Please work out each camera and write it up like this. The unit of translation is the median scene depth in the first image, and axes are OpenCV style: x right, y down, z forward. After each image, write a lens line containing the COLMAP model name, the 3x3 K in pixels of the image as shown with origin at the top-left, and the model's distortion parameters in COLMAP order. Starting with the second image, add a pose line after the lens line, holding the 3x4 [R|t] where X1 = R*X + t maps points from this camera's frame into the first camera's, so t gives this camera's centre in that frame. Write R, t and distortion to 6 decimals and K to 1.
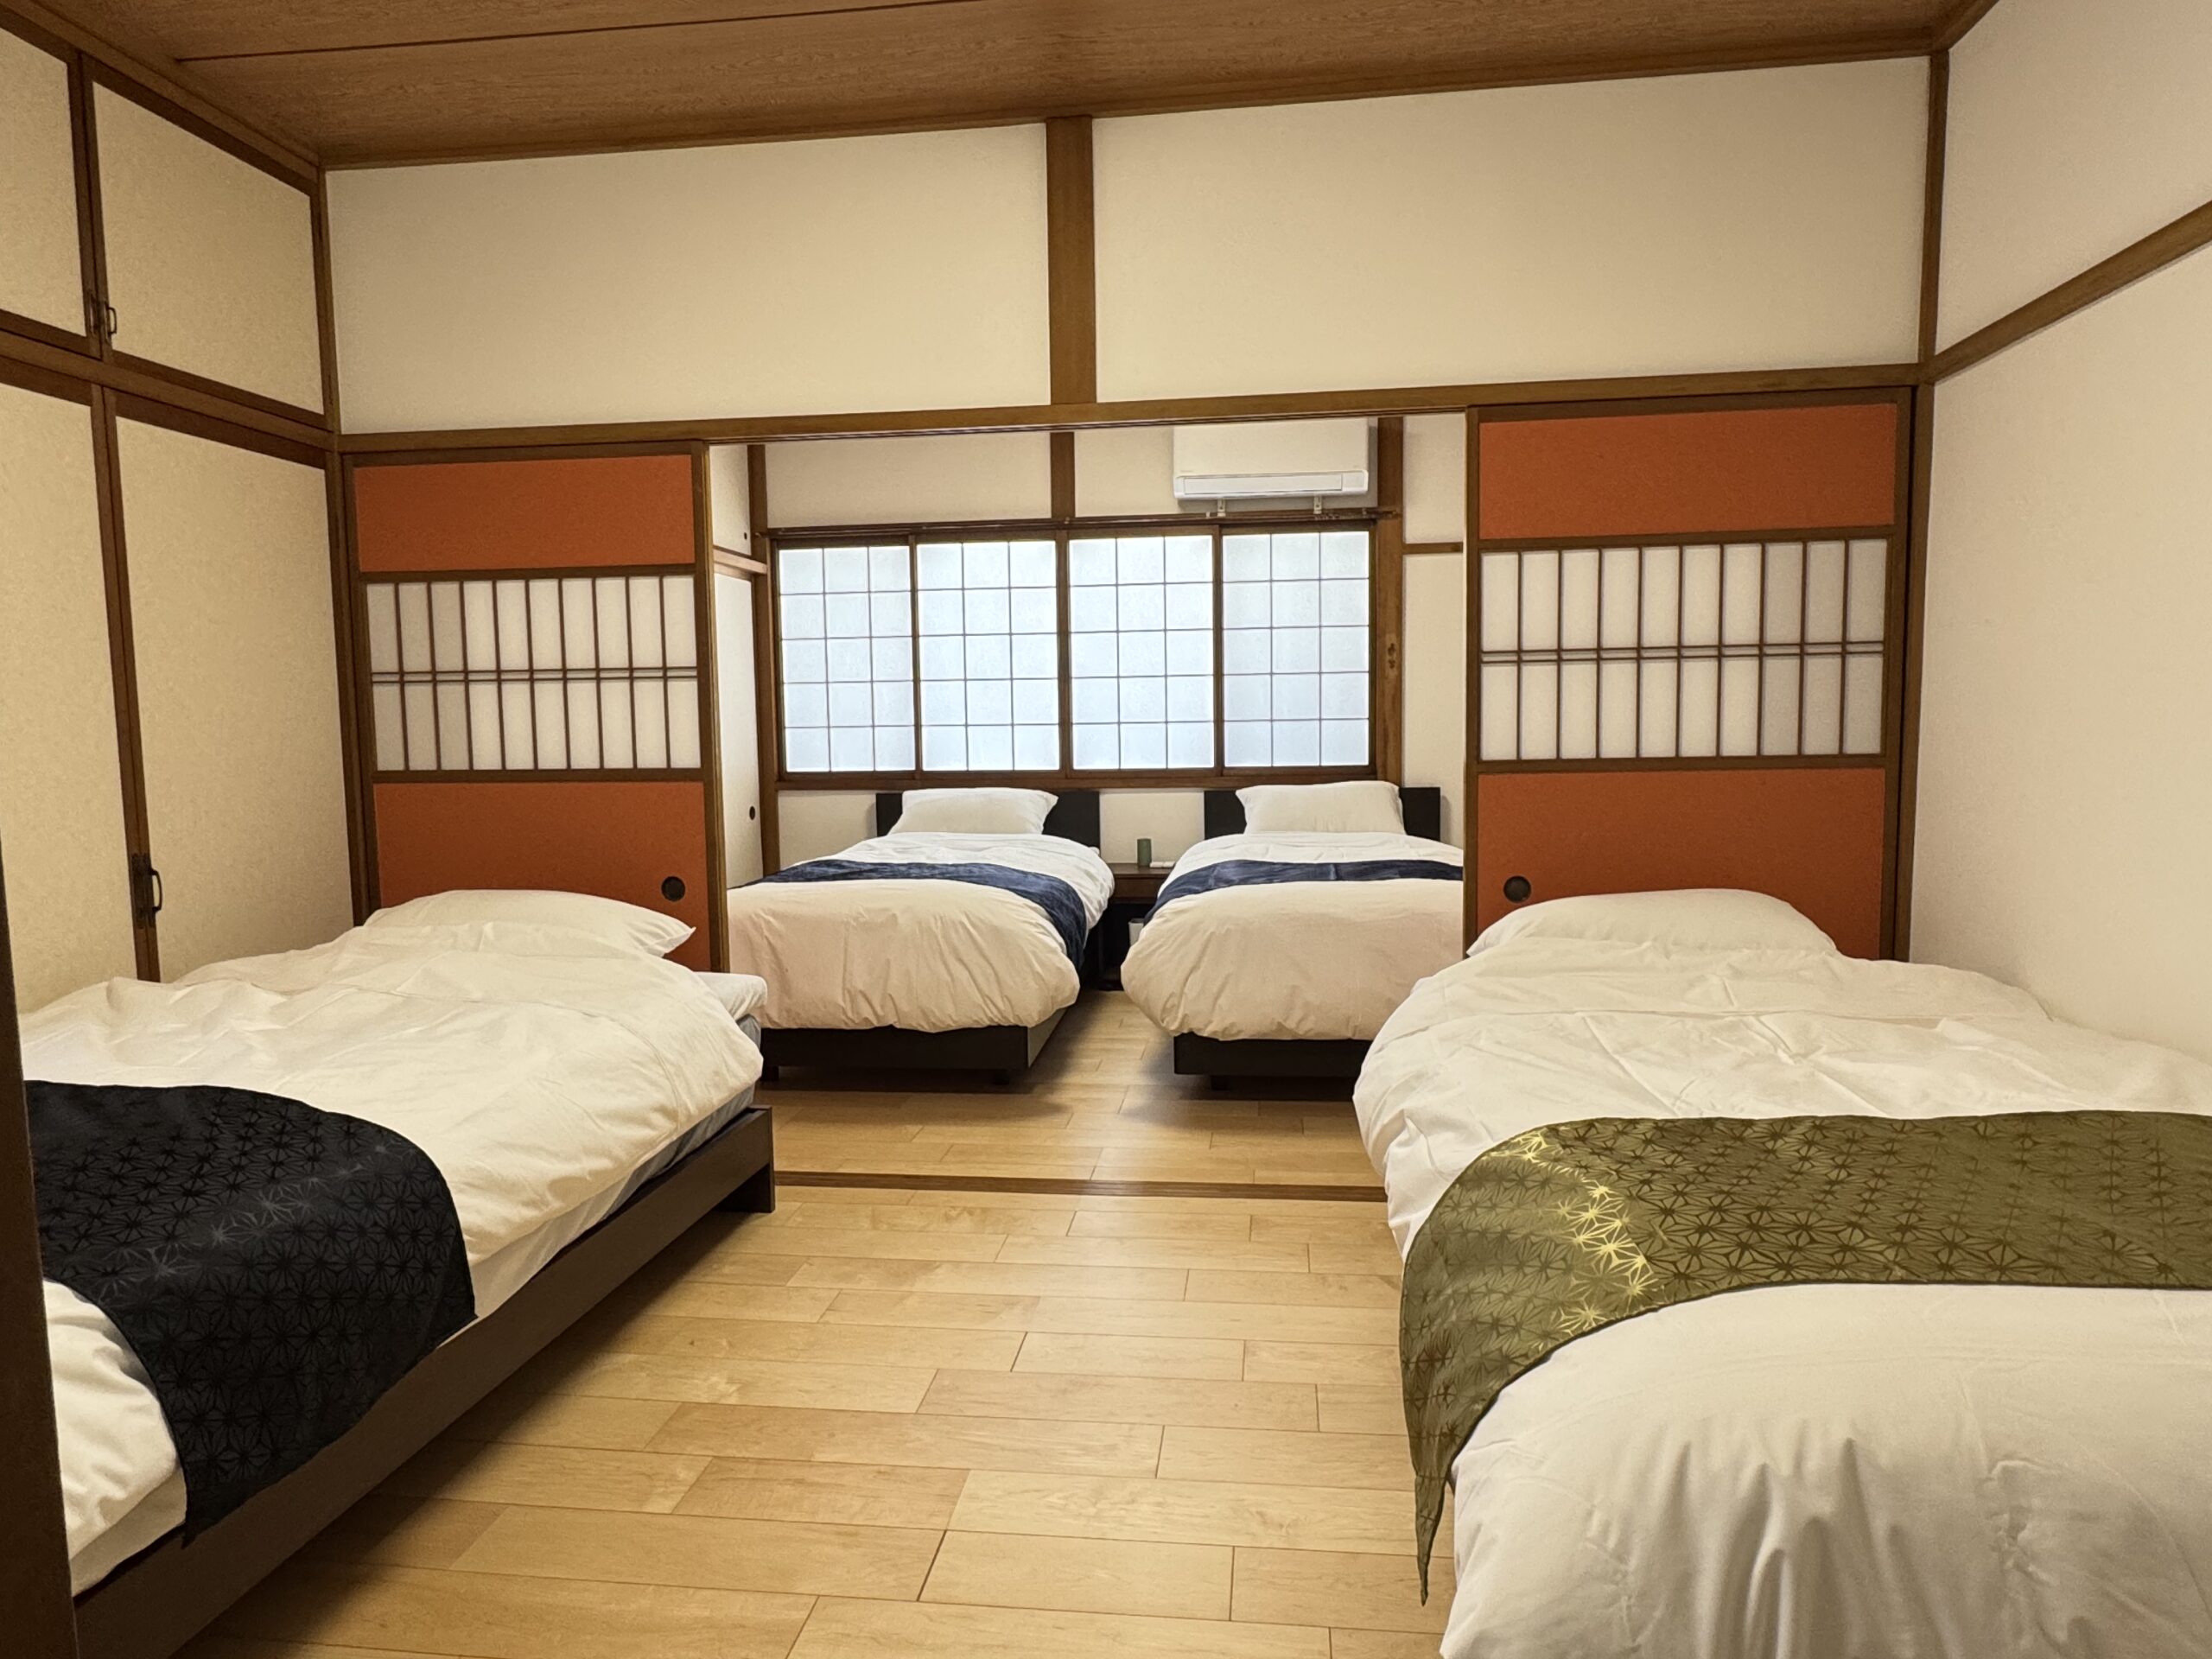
lens RADIAL K [[1357.8, 0, 1103.8], [0, 1357.8, 835.6], [0, 0, 1]] dist [0.002069, -0.000033]
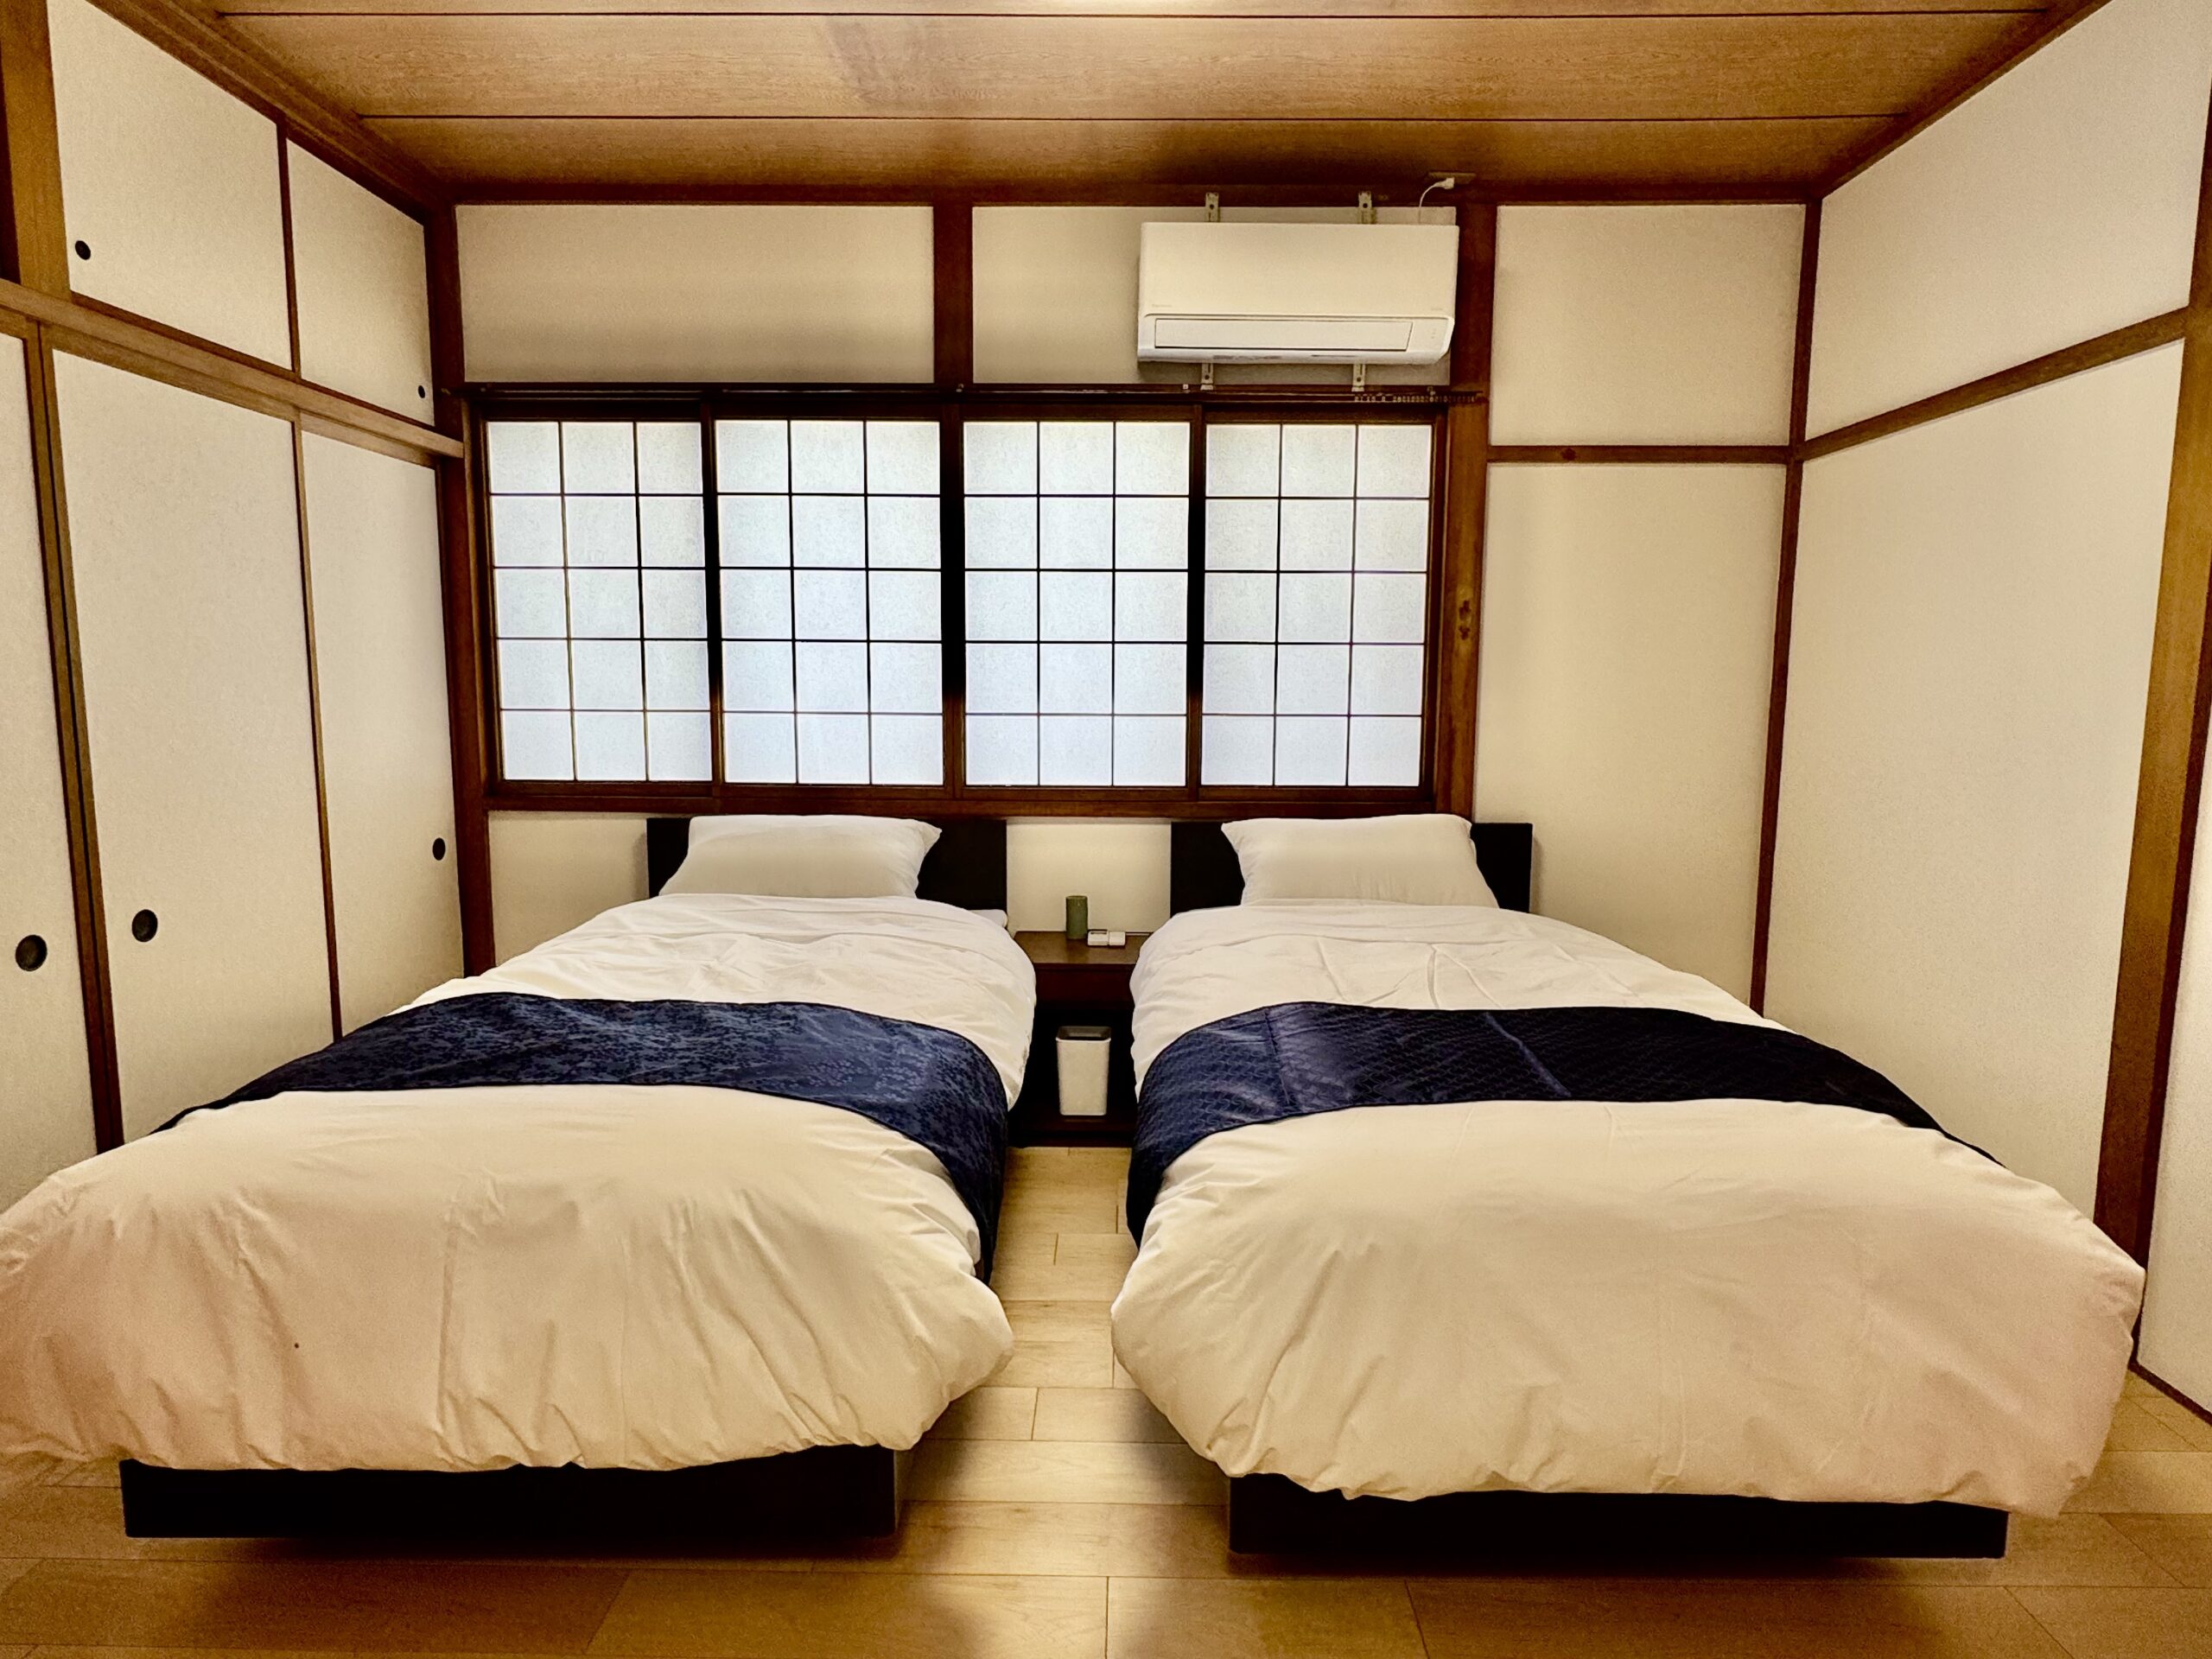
lens RADIAL K [[1279.3, 0, 1117.4], [0, 1279.3, 825.2], [0, 0, 1]] dist [-0.002187, 0.001600]
pose [[0.992637, 0.007771, 0.120876, -0.024565], [-0.011142, 0.999567, 0.027238, -0.048195], [-0.120612, -0.028384, 0.992294, 0.402905]]
